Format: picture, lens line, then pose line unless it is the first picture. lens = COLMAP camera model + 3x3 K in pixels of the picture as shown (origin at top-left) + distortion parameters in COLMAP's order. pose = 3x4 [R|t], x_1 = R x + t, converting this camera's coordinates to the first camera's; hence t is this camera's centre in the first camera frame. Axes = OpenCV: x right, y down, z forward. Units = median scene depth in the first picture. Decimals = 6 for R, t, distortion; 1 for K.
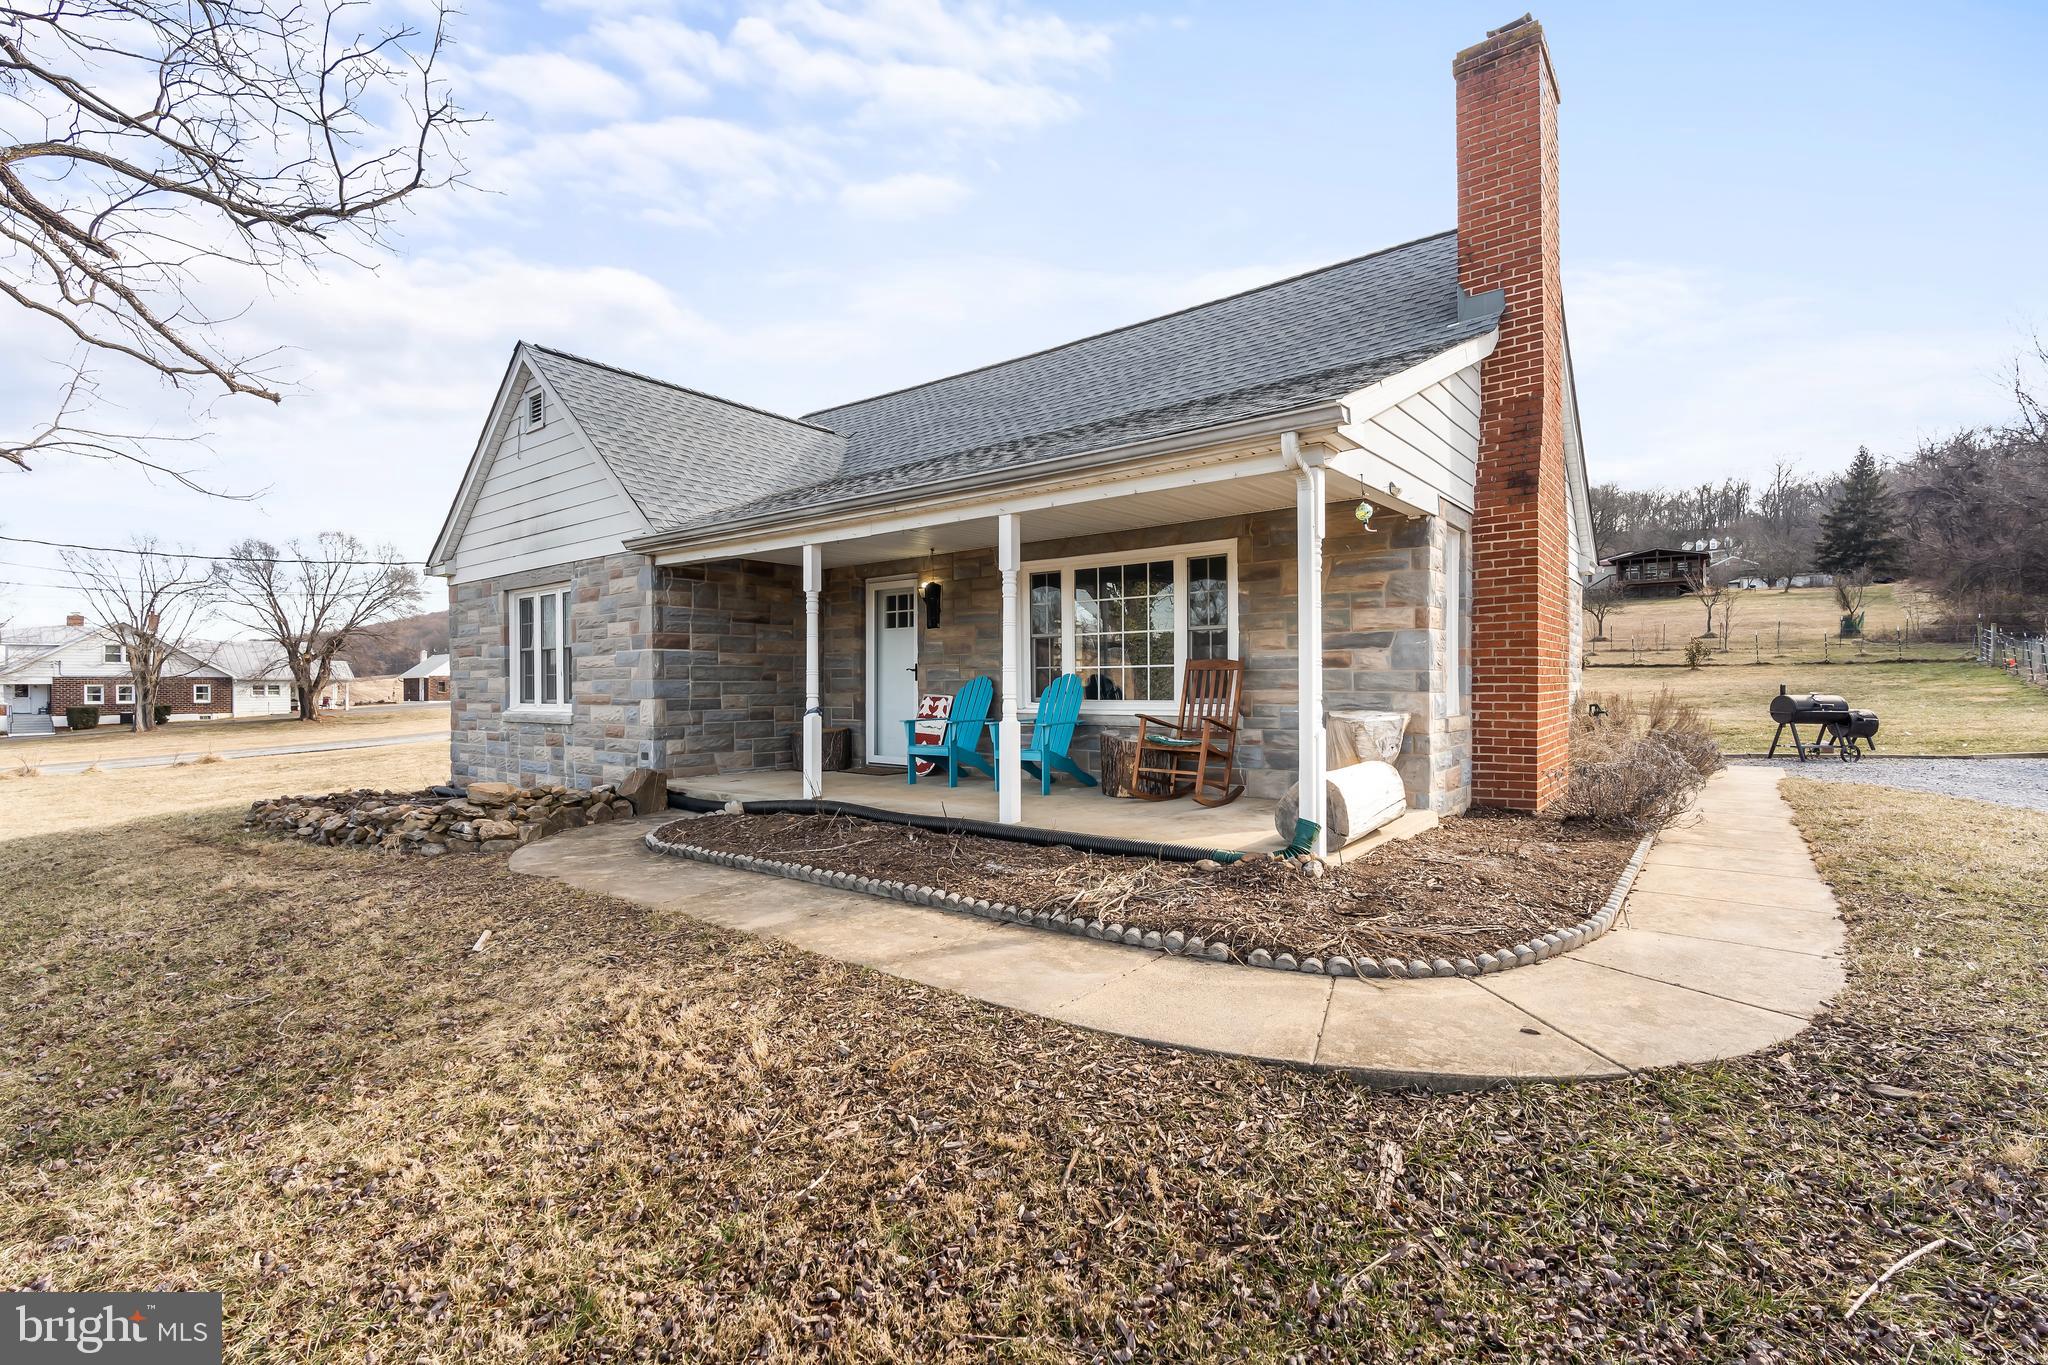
lens RADIAL K [[919.1, 0, 1026.9], [0, 919.1, 688.7], [0, 0, 1]] dist [0.001784, 0.000702]
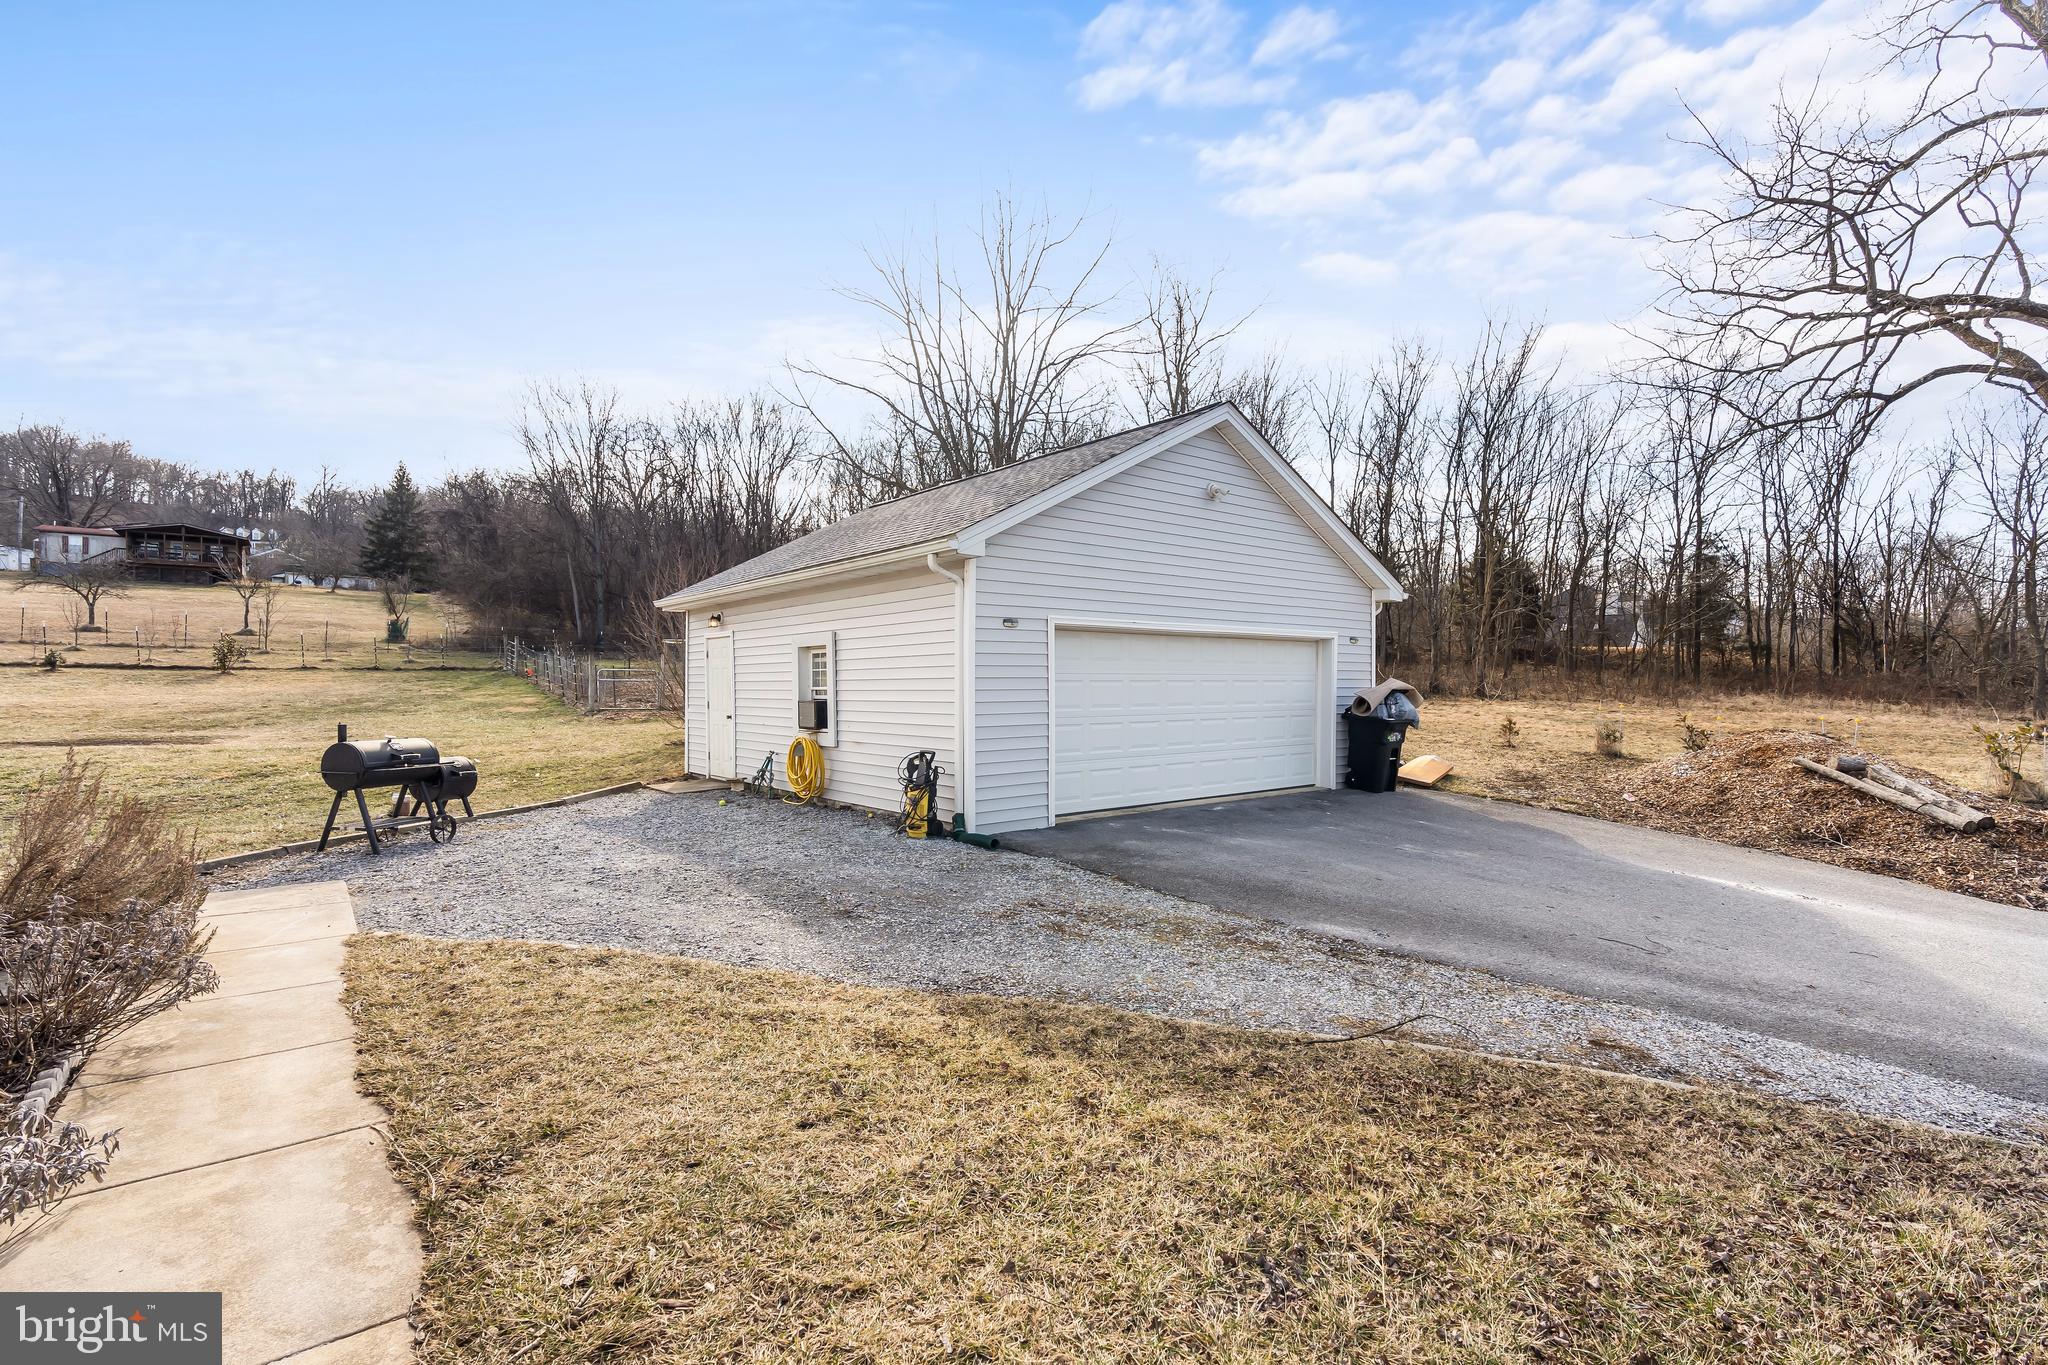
lens RADIAL K [[919.1, 0, 1026.9], [0, 919.1, 688.7], [0, 0, 1]] dist [0.001784, 0.000702]
pose [[0.231956, -0.002266, 0.972724, 0.081931], [0.001450, 0.999997, 0.001983, -0.006501], [-0.972725, 0.000951, 0.231959, 0.102333]]
